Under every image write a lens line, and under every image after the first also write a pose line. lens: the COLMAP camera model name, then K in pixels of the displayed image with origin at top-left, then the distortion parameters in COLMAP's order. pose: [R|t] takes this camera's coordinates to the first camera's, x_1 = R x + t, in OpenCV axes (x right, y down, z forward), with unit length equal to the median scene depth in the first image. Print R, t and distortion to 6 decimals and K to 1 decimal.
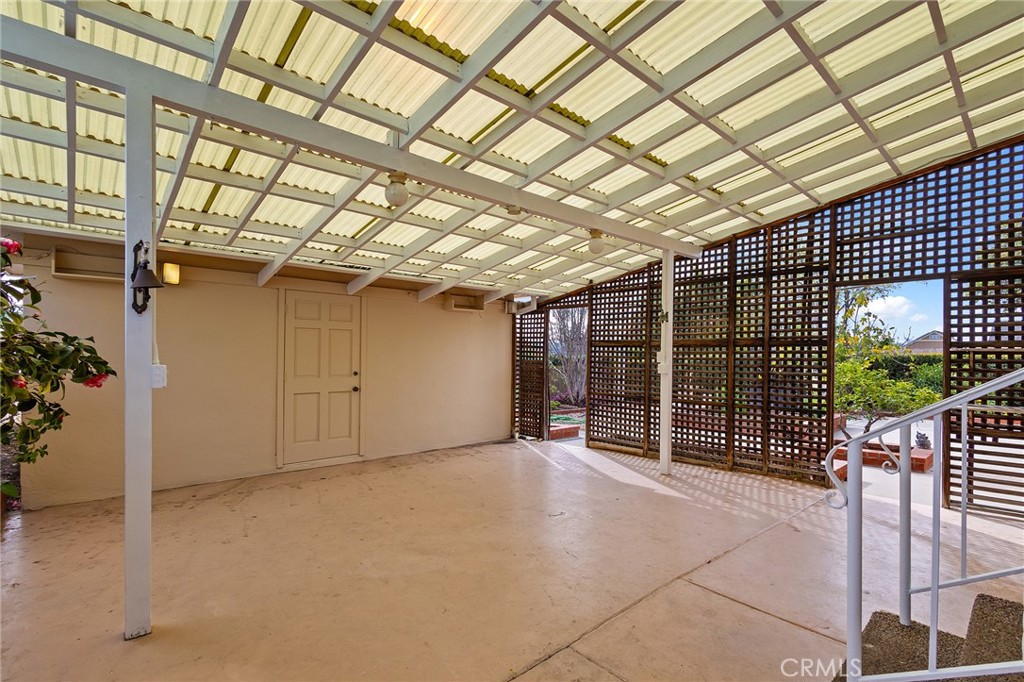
lens RADIAL K [[472.6, 0, 510.4], [0, 472.6, 350.8], [0, 0, 1]] dist [0.008710, -0.002099]
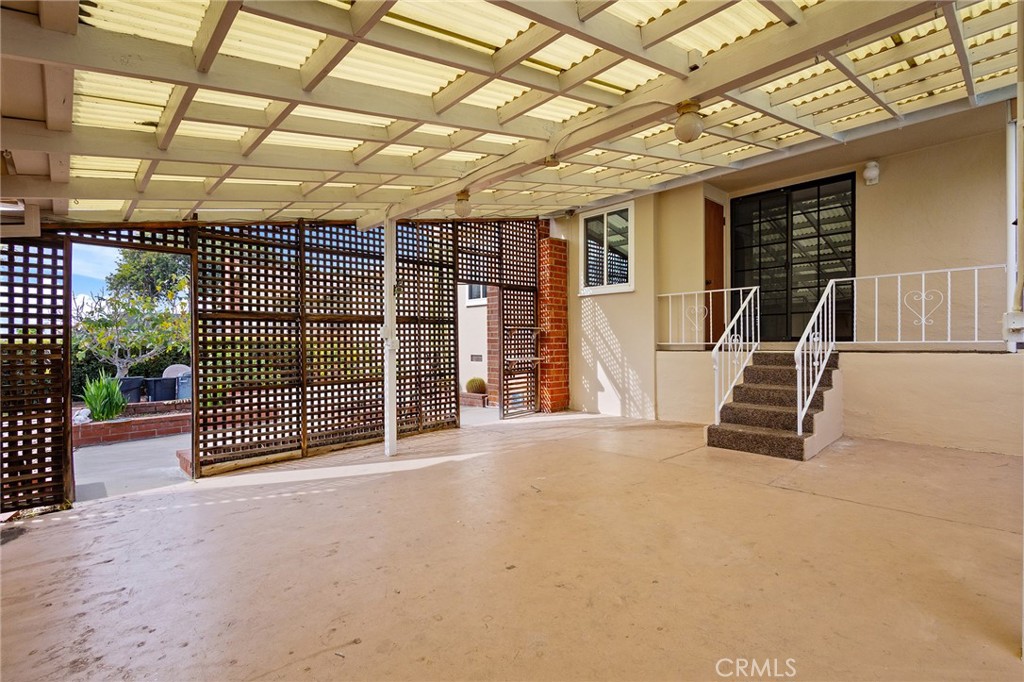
lens RADIAL K [[472.6, 0, 519.7], [0, 472.6, 344.4], [0, 0, 1]] dist [0.008710, -0.002099]
pose [[-0.025382, -0.013960, 0.999580, -0.660224], [0.009008, 0.999859, 0.014192, 0.027874], [-0.999637, 0.009365, -0.025253, 0.805063]]
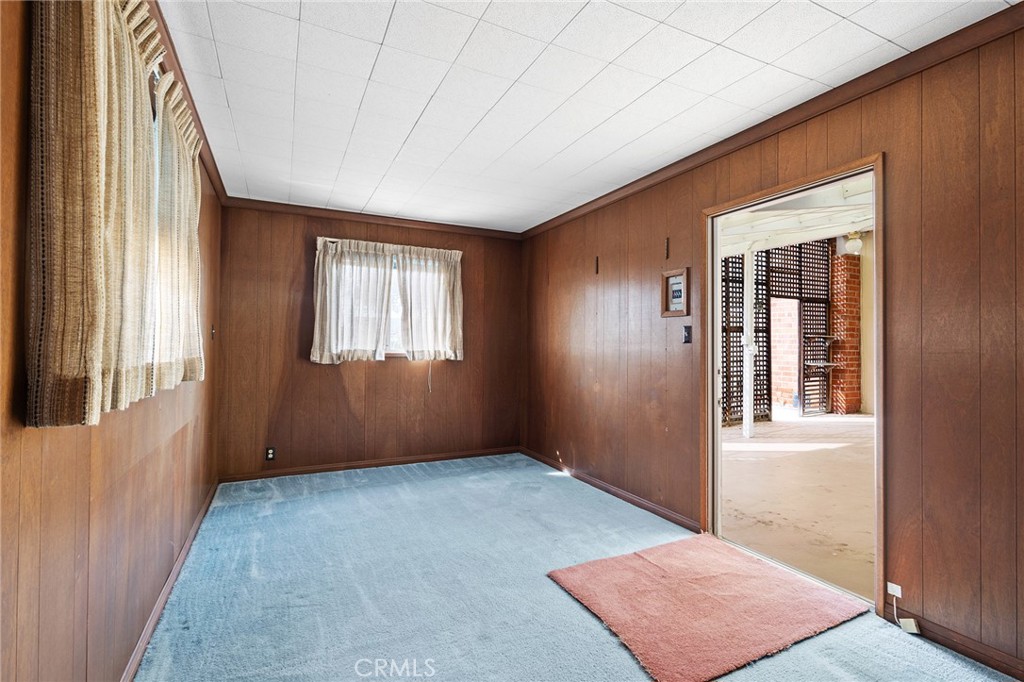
lens RADIAL K [[472.6, 0, 507.9], [0, 472.6, 337.3], [0, 0, 1]] dist [0.008710, -0.002099]
pose [[0.275329, 0.007619, 0.961320, -1.061112], [-0.007342, 0.999956, -0.005822, 0.019453], [-0.961322, -0.005455, 0.275373, 1.332809]]
